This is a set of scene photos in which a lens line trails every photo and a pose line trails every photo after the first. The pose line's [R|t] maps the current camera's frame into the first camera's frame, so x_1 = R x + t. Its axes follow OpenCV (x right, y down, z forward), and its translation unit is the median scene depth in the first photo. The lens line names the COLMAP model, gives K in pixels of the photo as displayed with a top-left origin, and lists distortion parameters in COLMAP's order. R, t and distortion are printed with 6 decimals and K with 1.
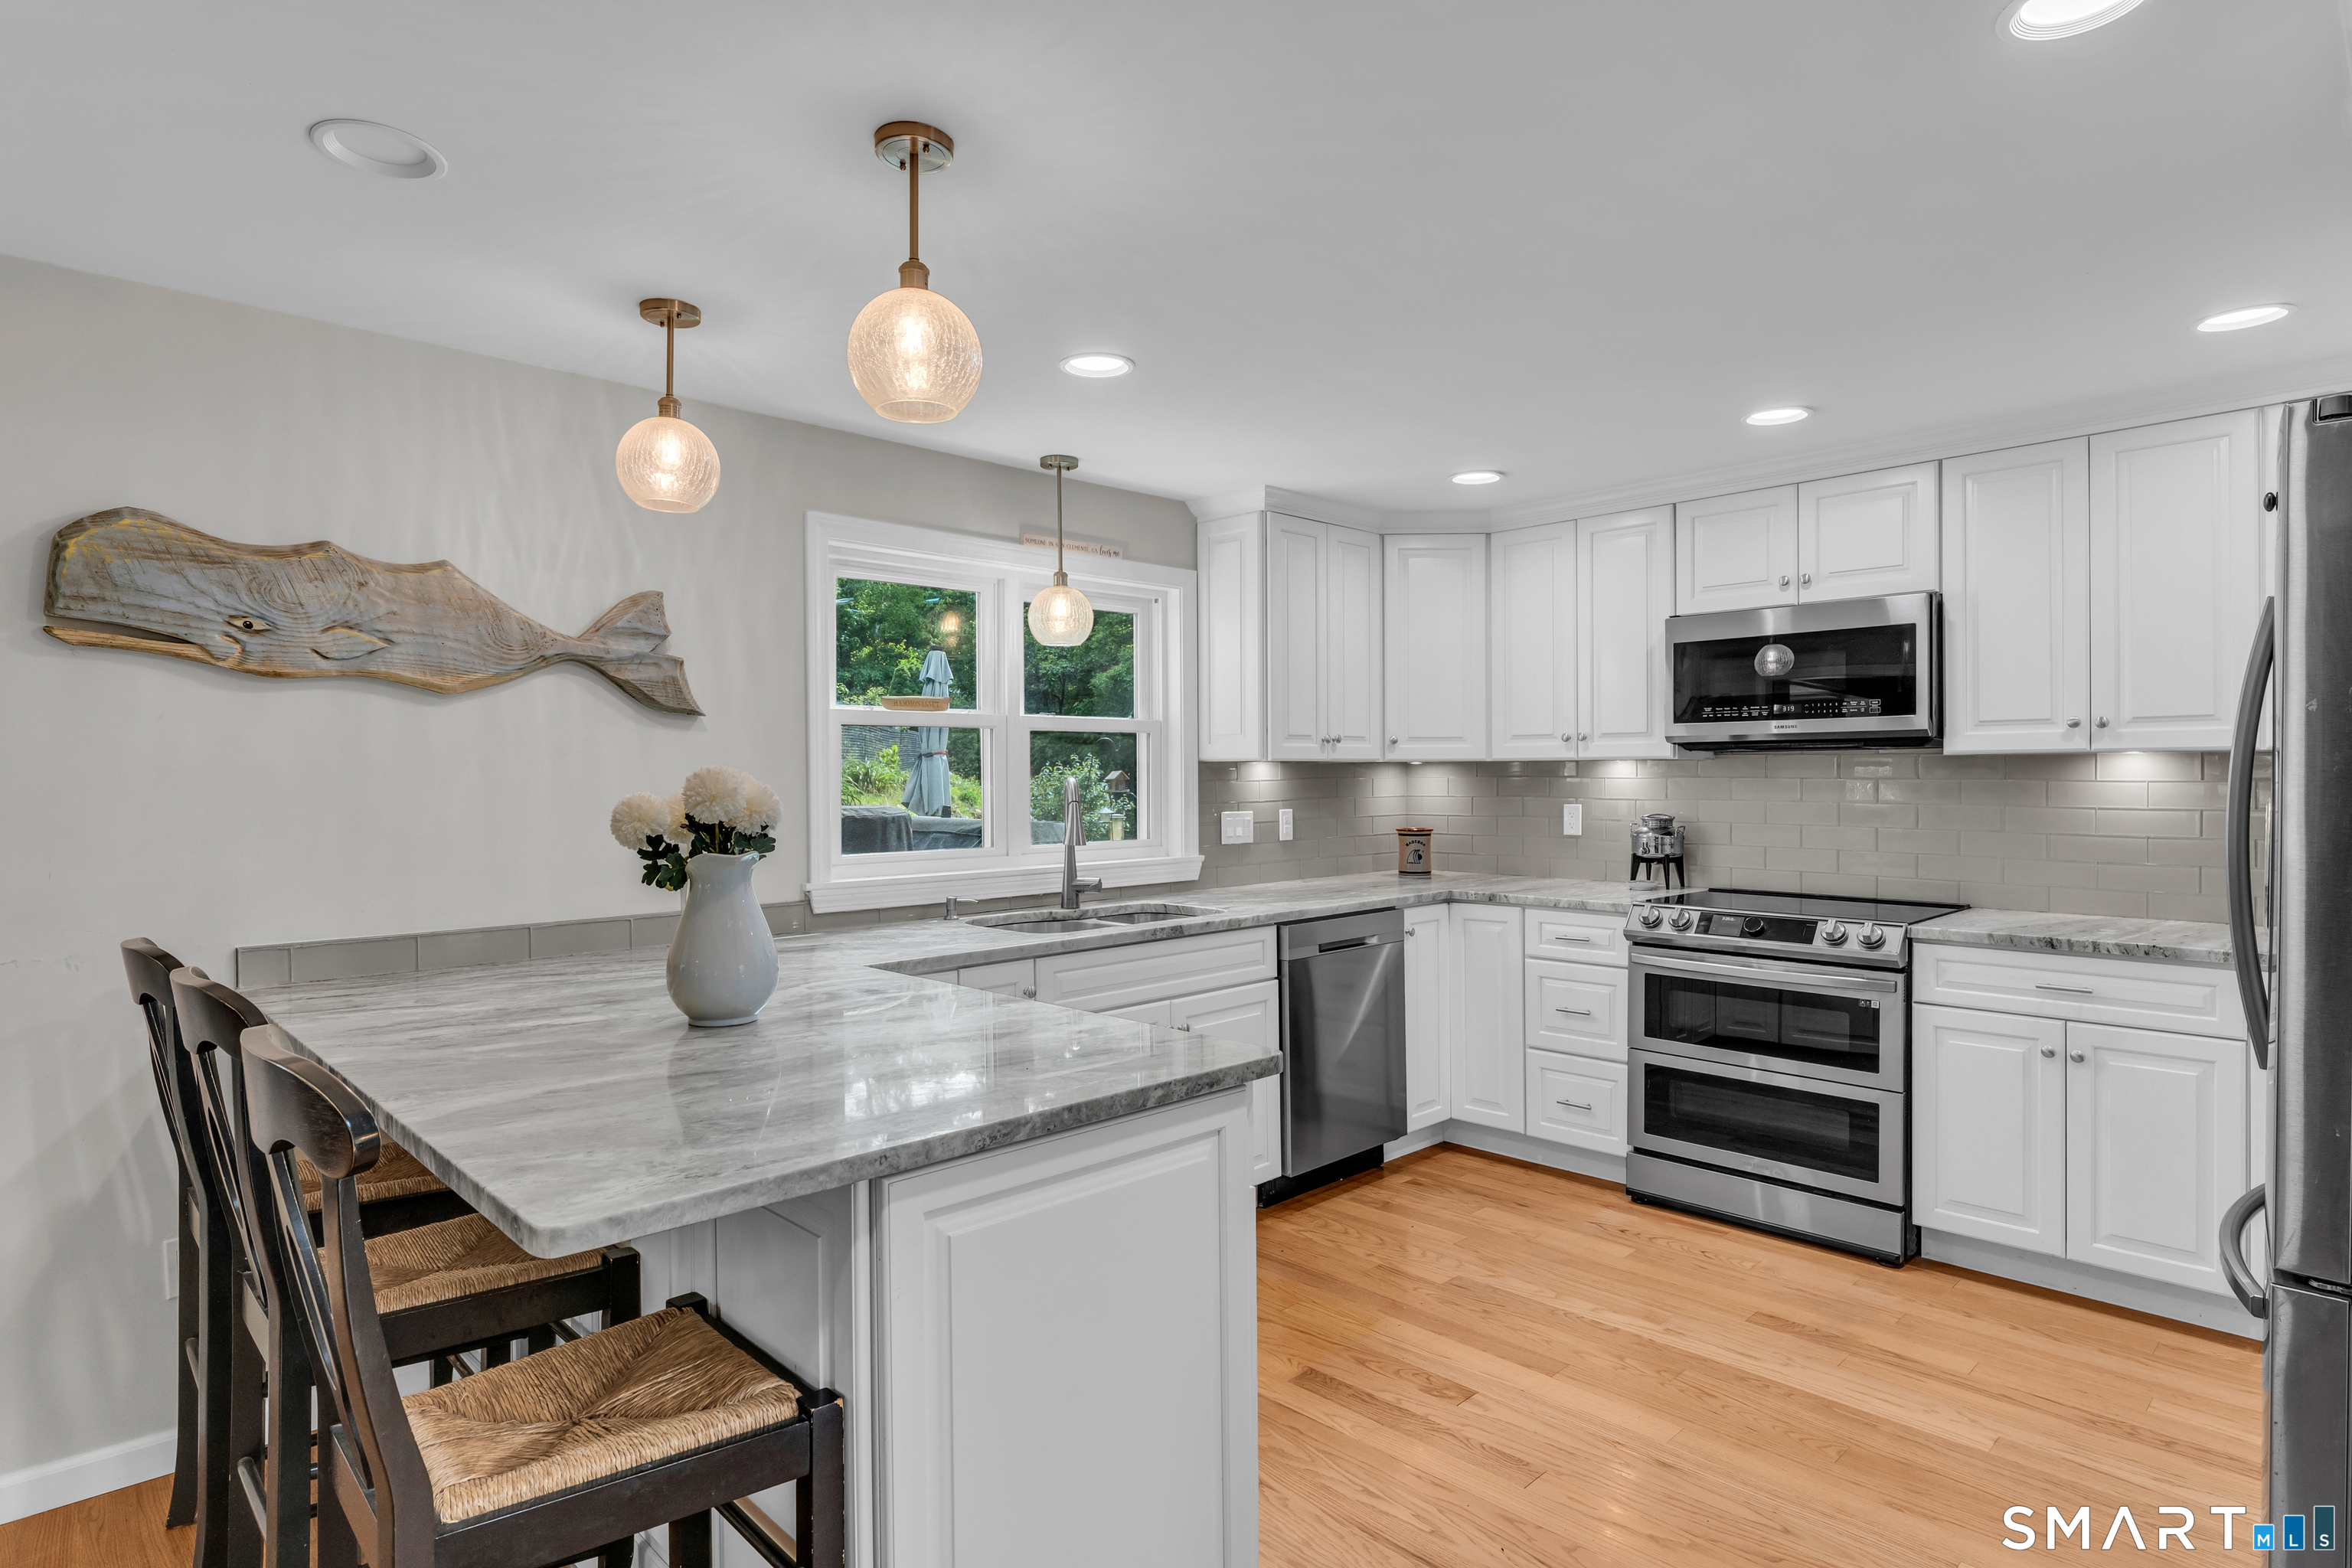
lens RADIAL K [[1217.7, 0, 1176.0], [0, 1217.7, 784.0], [0, 0, 1]] dist [-0.000339, -0.000775]
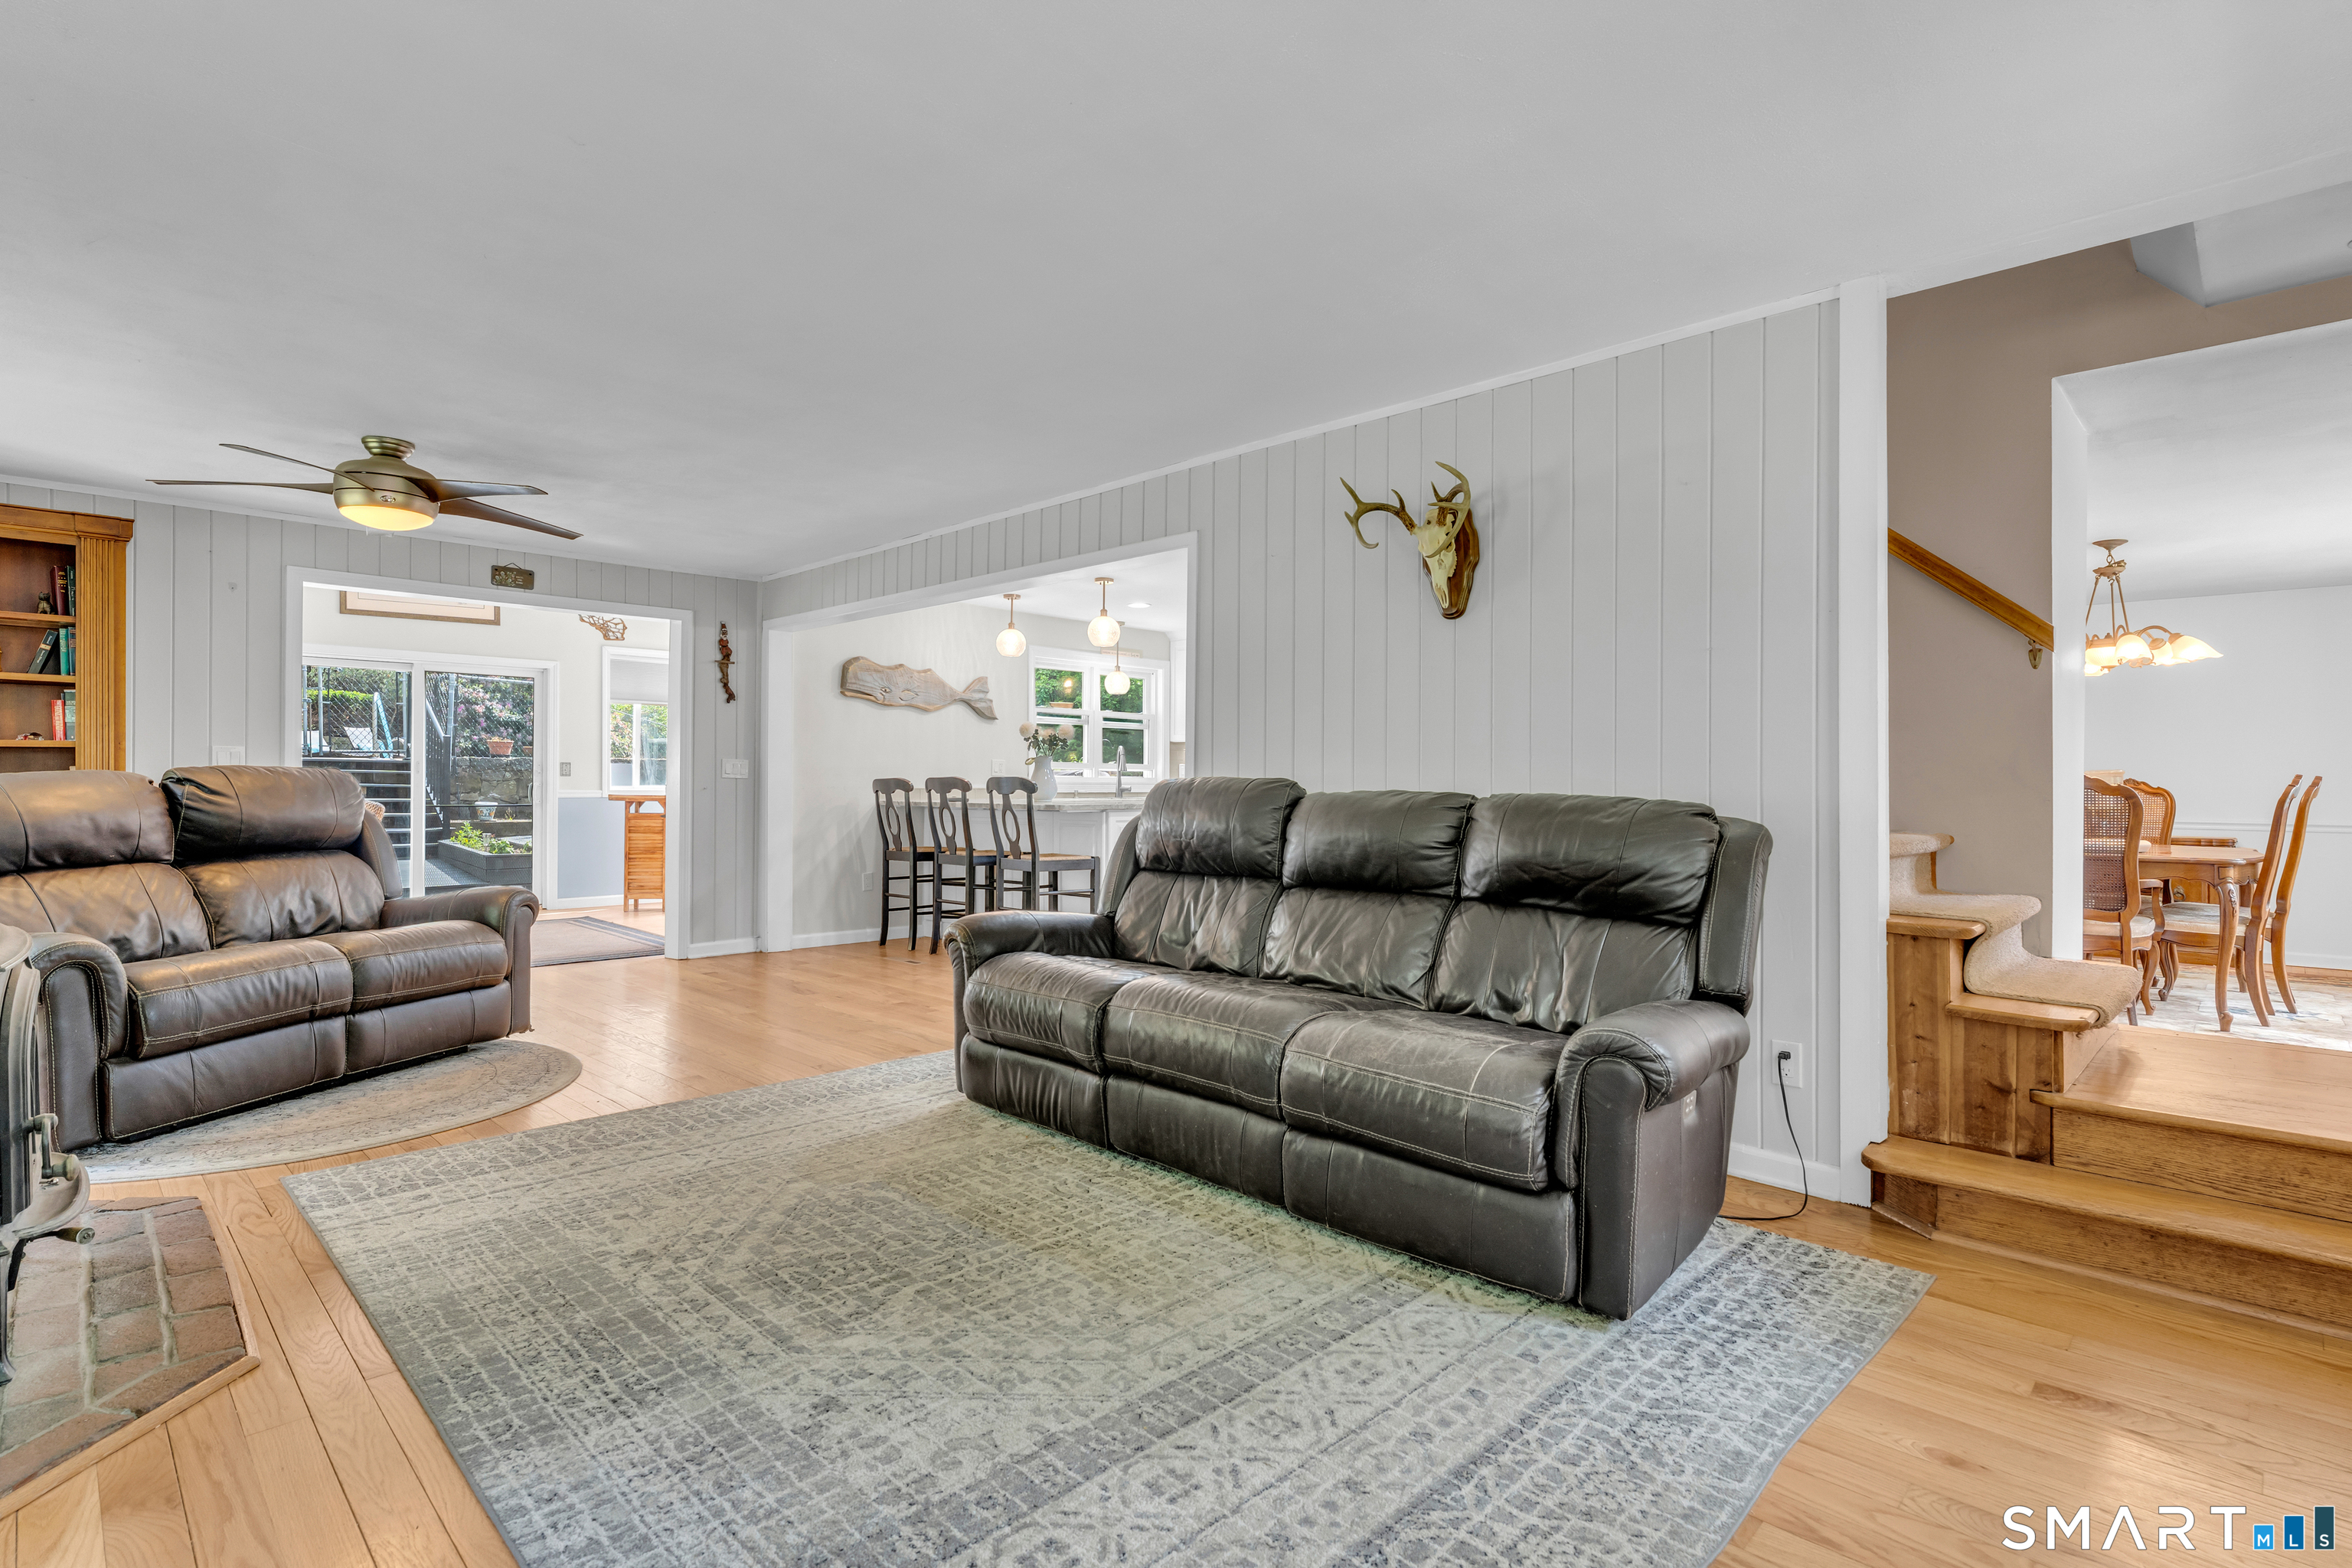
lens RADIAL K [[1138.5, 0, 1176.0], [0, 1138.5, 784.0], [0, 0, 1]] dist [-0.003056, -0.000407]
pose [[0.999778, 0.013021, 0.016588, -0.015787], [-0.012891, 0.999886, -0.007890, 0.136538], [-0.016689, 0.007675, 0.999831, -2.071169]]
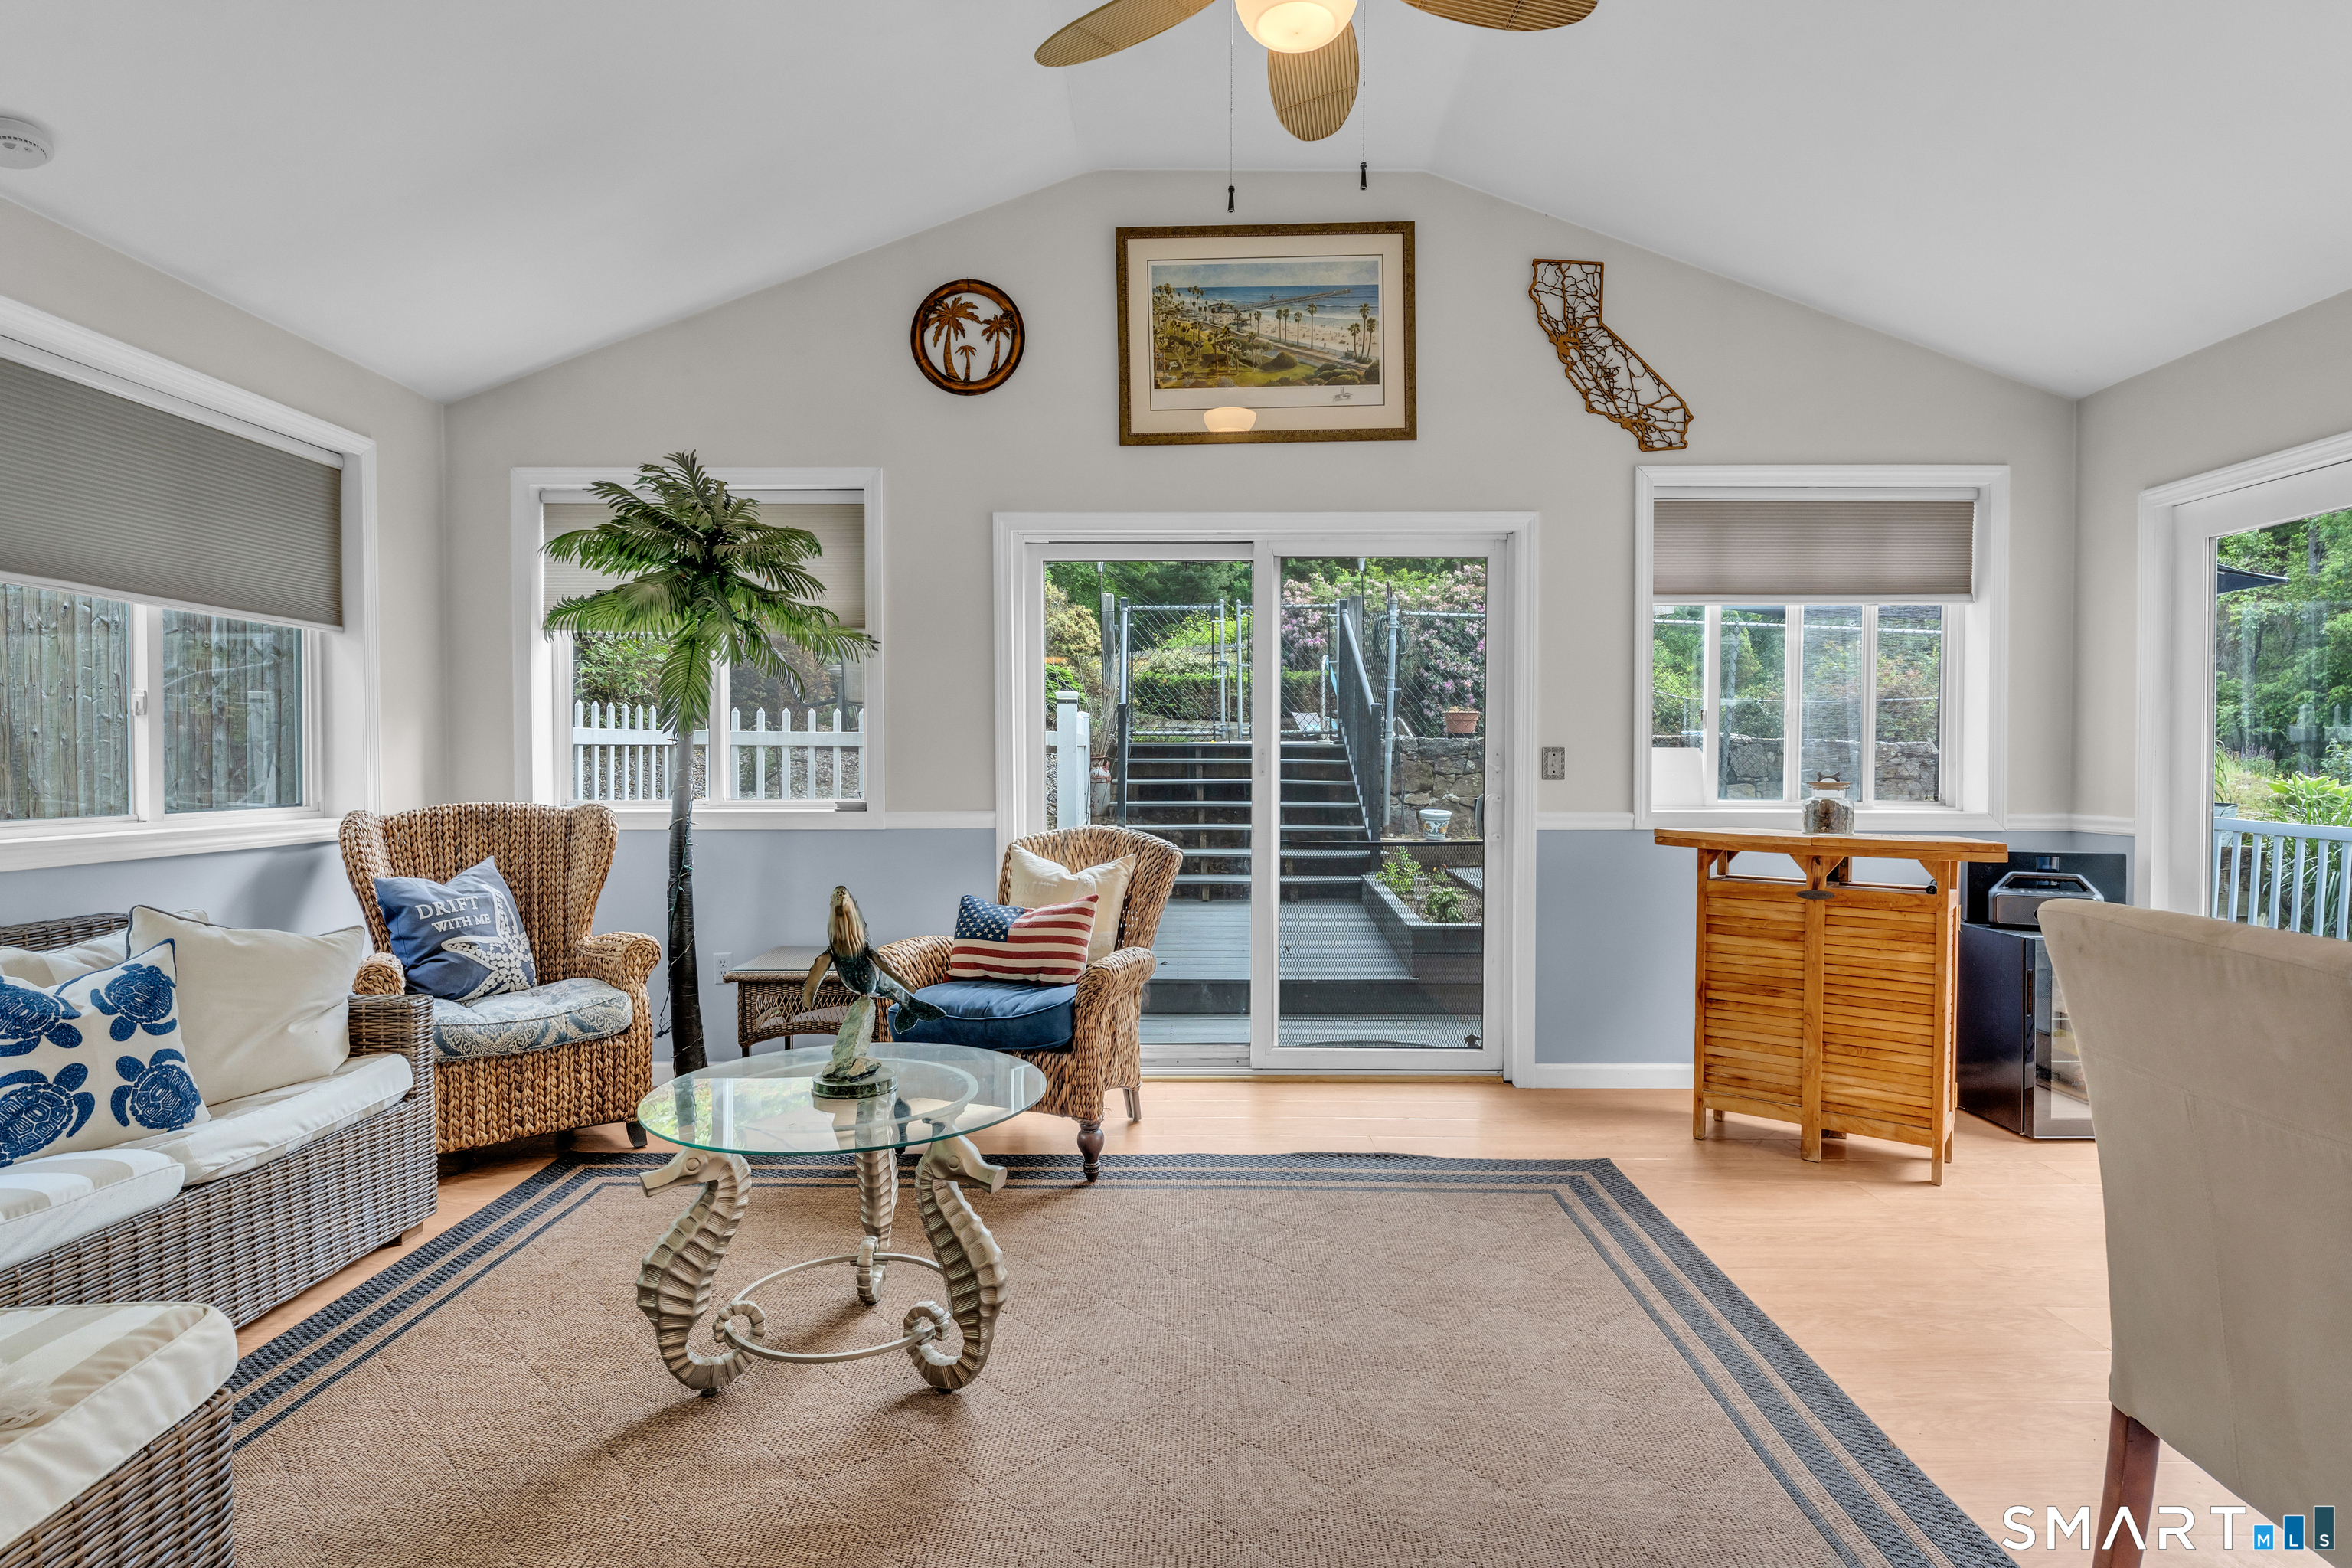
lens RADIAL K [[1168.2, 0, 1176.0], [0, 1168.2, 784.0], [0, 0, 1]] dist [0.003024, -0.000567]
pose [[0.702845, 0.024750, -0.710912, -1.198335], [-0.012526, 0.999670, 0.022420, 0.082042], [0.711233, -0.006853, 0.702923, 0.235601]]
